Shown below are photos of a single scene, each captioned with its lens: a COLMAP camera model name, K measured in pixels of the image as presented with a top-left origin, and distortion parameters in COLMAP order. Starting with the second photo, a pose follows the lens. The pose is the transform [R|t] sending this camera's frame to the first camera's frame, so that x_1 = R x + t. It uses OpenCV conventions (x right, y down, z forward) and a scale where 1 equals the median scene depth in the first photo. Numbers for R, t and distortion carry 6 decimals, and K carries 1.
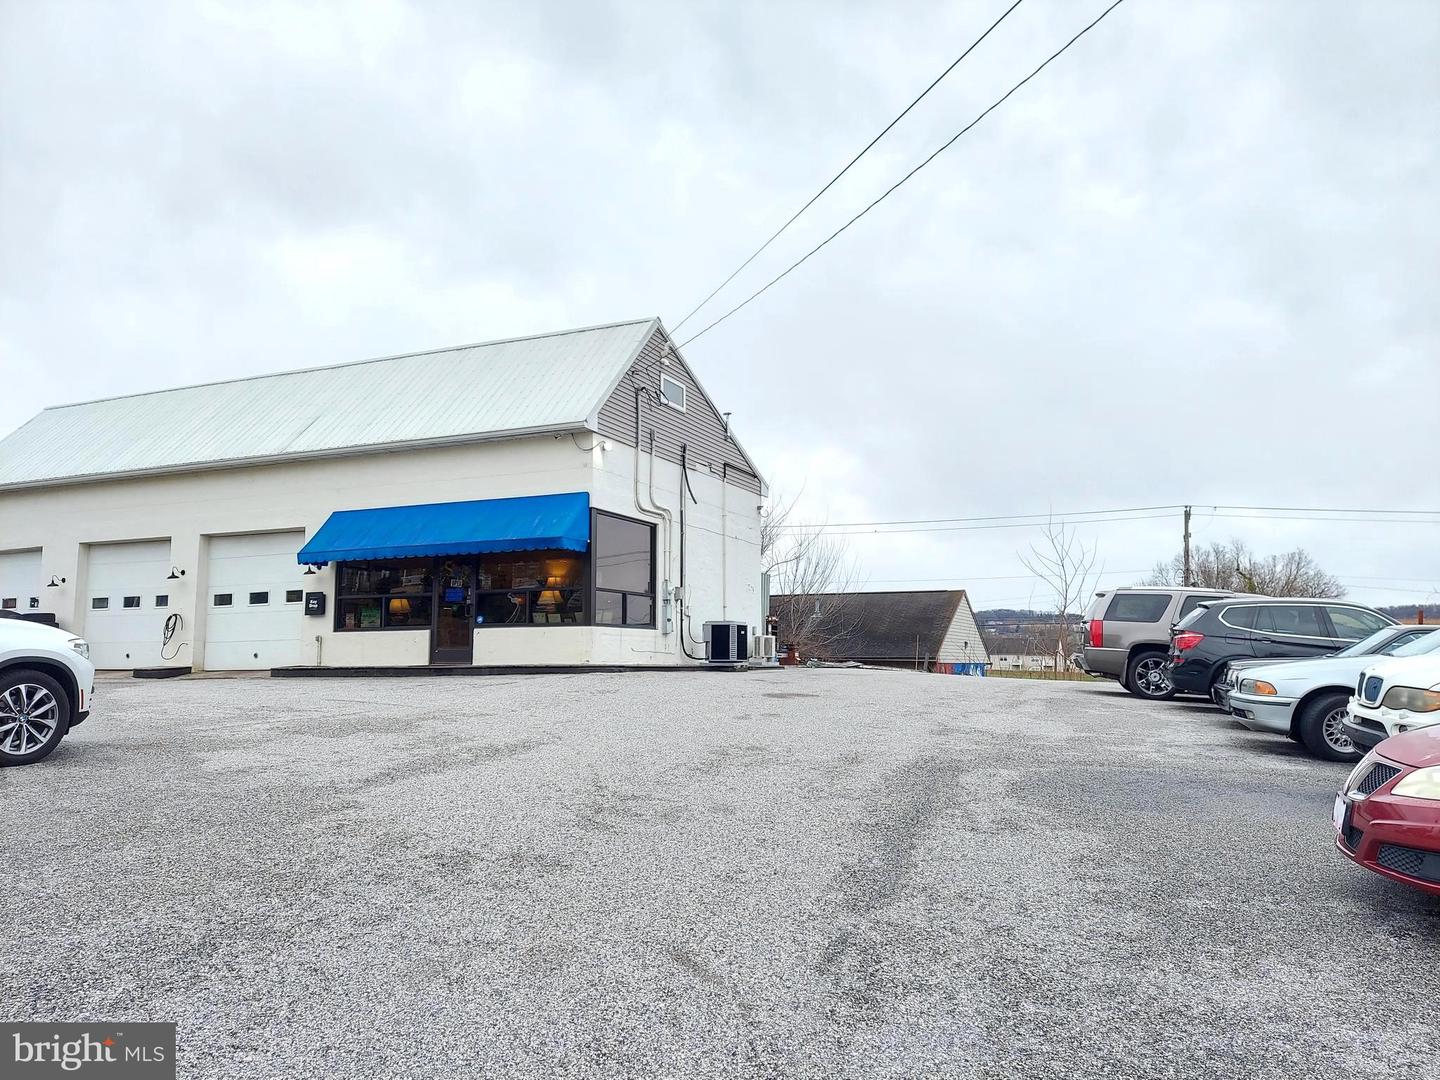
lens RADIAL K [[1019.4, 0, 720.0], [0, 1019.4, 540.0], [0, 0, 1]] dist [-0.000302, -0.000246]
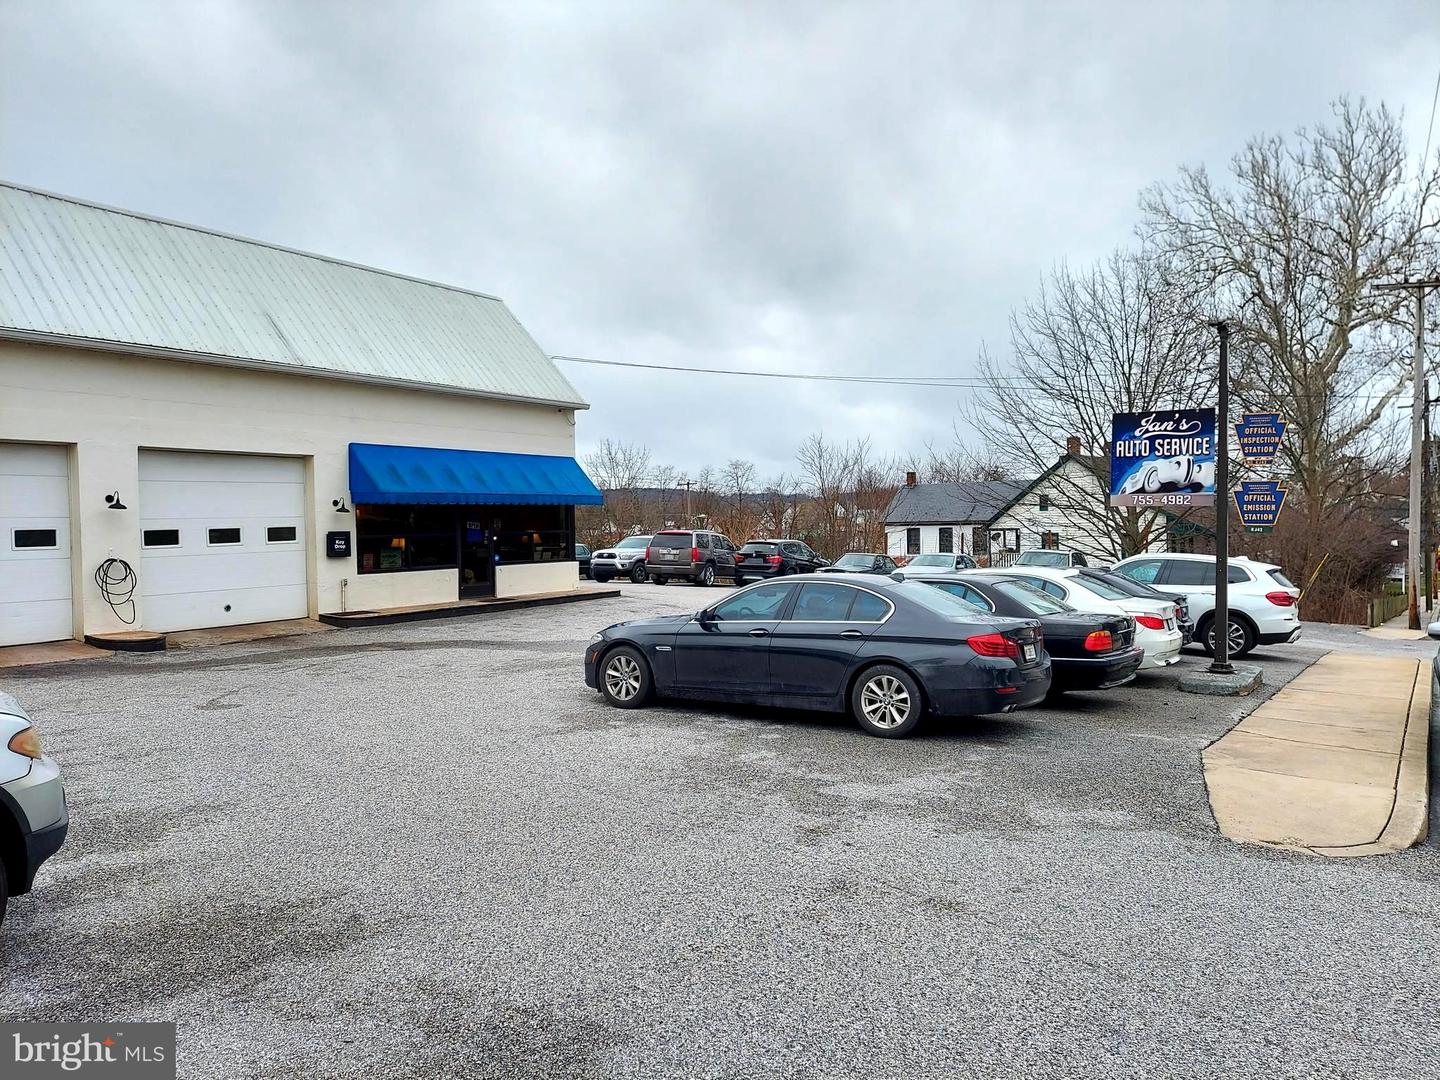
lens RADIAL K [[1019.4, 0, 720.0], [0, 1019.4, 540.0], [0, 0, 1]] dist [-0.000302, -0.000246]
pose [[0.256154, 0.024852, 0.966316, -1.194555], [-0.029961, 0.999393, -0.017761, 0.066579], [-0.966171, -0.024403, 0.256743, 0.452009]]
